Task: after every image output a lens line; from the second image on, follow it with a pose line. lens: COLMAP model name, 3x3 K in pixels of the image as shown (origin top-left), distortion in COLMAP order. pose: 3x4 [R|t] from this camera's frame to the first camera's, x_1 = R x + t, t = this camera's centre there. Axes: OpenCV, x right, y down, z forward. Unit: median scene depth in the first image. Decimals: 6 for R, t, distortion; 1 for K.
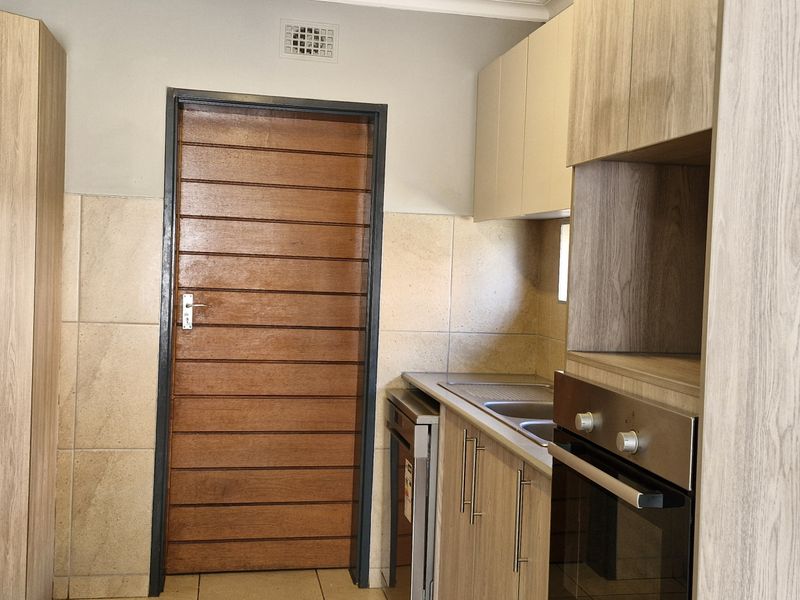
lens RADIAL K [[909.7, 0, 400.0], [0, 909.7, 300.0], [0, 0, 1]] dist [0.101428, -0.045940]
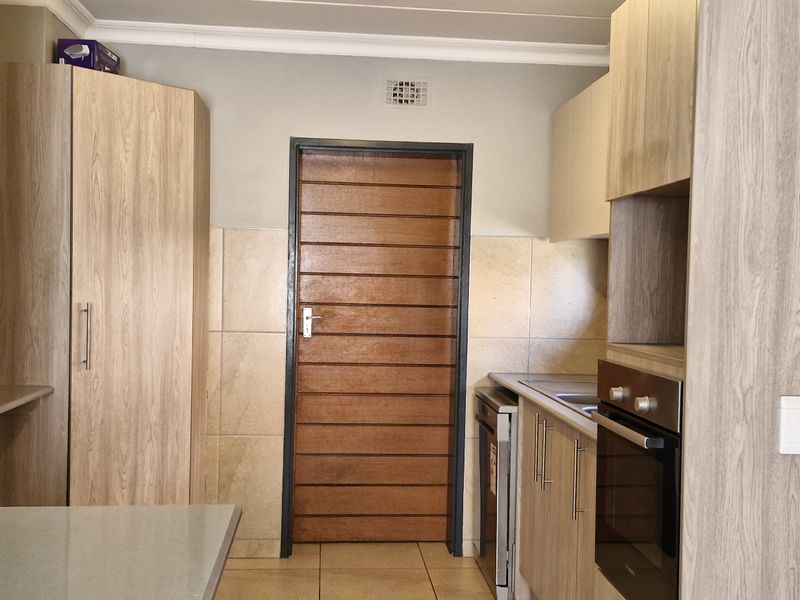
lens RADIAL K [[909.7, 0, 400.0], [0, 909.7, 300.0], [0, 0, 1]] dist [0.101428, -0.045940]
pose [[0.994157, -0.013309, -0.107117, 0.016405], [0.011040, 0.999702, -0.021754, 0.010904], [0.107375, 0.020444, 0.994008, -0.177508]]
